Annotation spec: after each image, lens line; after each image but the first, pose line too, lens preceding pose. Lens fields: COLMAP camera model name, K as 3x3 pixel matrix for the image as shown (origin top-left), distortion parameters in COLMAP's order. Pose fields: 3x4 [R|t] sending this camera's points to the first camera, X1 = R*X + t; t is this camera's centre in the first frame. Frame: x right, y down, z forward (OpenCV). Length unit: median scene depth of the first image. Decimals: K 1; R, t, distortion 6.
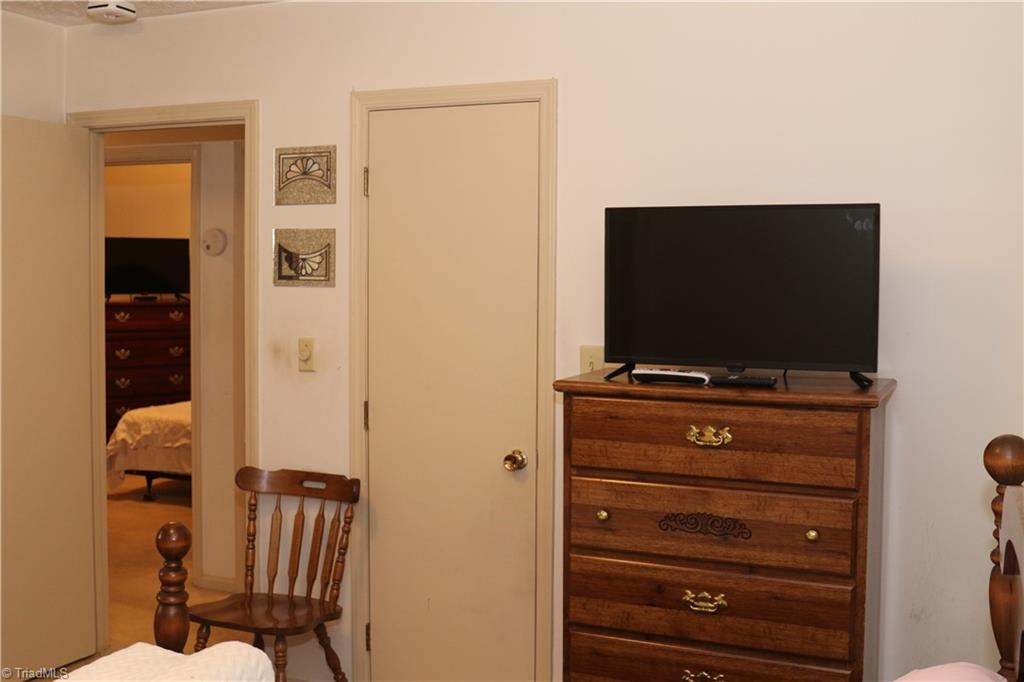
lens RADIAL K [[1118.3, 0, 516.9], [0, 1118.3, 341.5], [0, 0, 1]] dist [-0.122375, 0.120072]
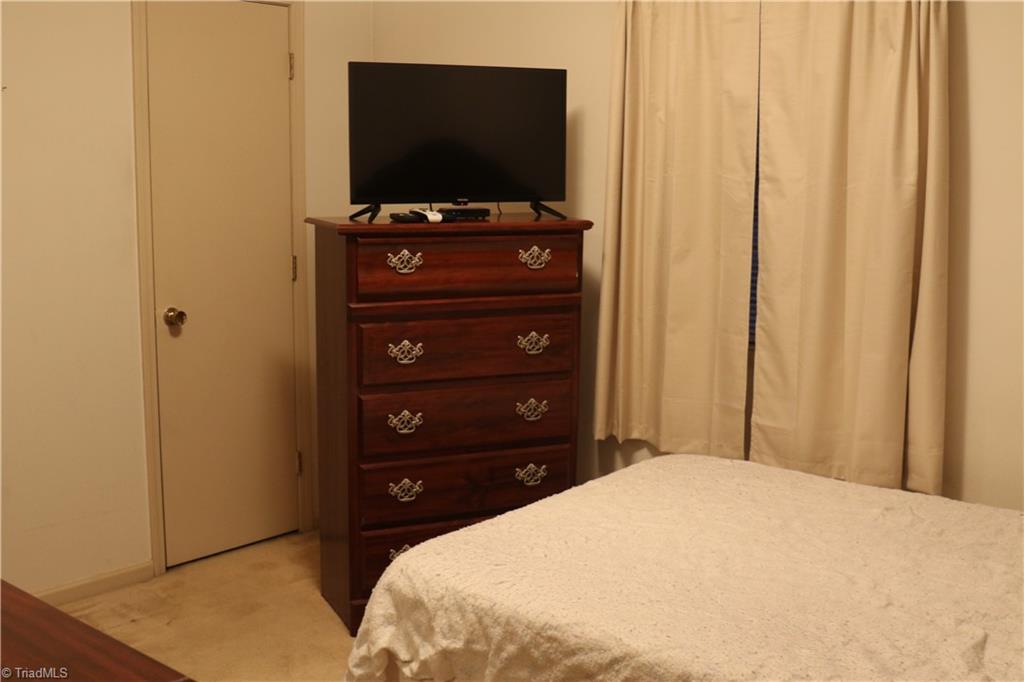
lens RADIAL K [[1118.3, 0, 516.9], [0, 1118.3, 341.5], [0, 0, 1]] dist [-0.122375, 0.120072]
pose [[0.956608, 0.042824, -0.288214, -0.199147], [-0.014764, 0.994994, 0.098837, -0.033851], [0.291003, -0.090293, 0.952452, 0.618736]]
